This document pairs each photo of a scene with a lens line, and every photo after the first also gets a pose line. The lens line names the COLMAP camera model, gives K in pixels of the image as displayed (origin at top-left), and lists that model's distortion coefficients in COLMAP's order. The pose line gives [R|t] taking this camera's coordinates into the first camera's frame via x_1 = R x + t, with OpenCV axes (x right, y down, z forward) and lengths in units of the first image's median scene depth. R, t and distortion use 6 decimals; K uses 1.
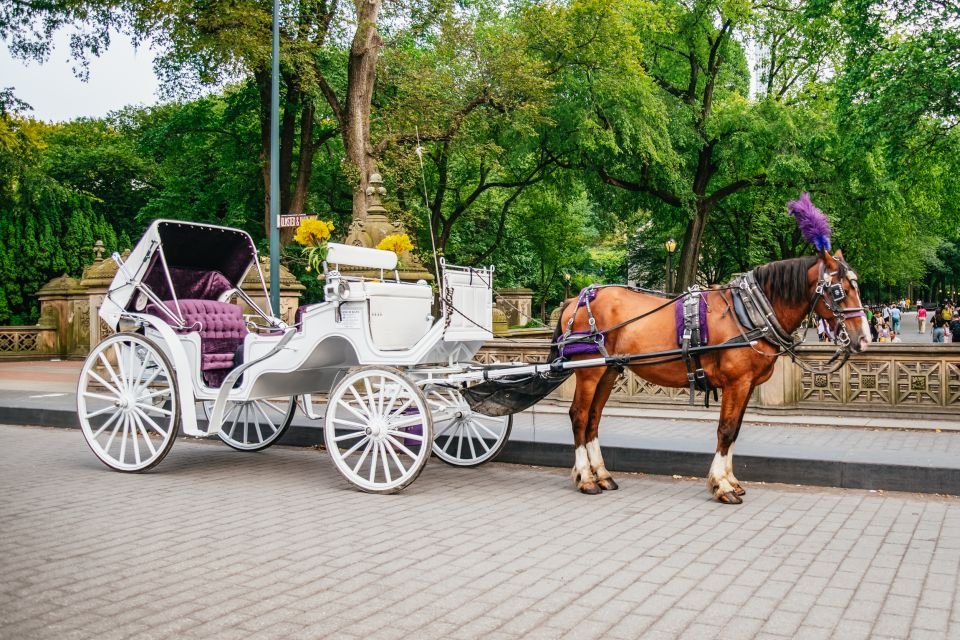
lens RADIAL K [[712.2, 0, 480.0], [0, 712.2, 320.0], [0, 0, 1]] dist [-0.001187, -0.000170]
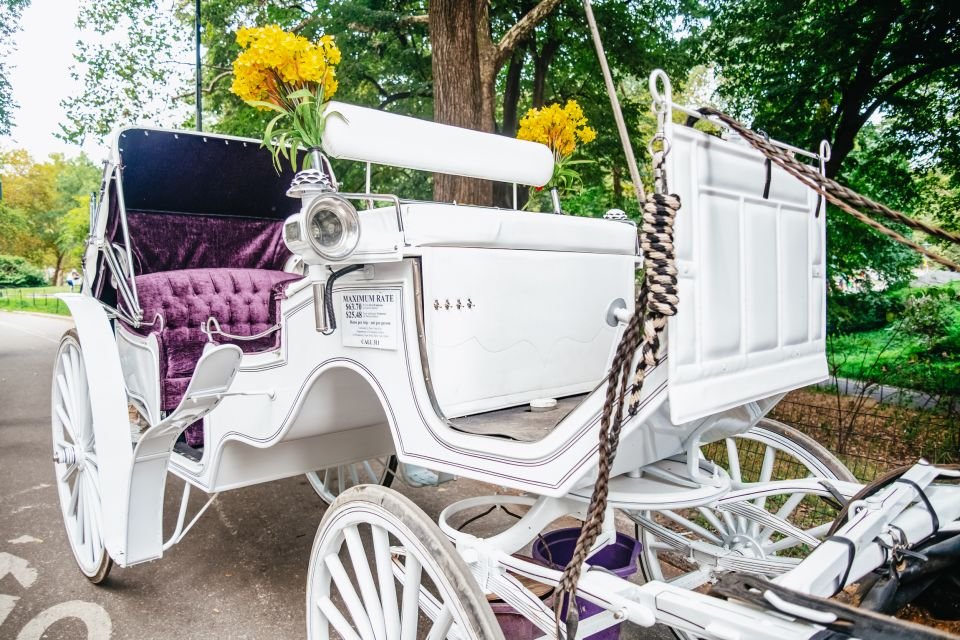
lens RADIAL K [[712.2, 0, 480.0], [0, 712.2, 320.0], [0, 0, 1]] dist [-0.001187, -0.000170]
pose [[0.925801, 0.006211, -0.377961, -0.005017], [0.010811, 0.999021, 0.042897, -0.013188], [0.377857, -0.043800, 0.924827, 0.626782]]
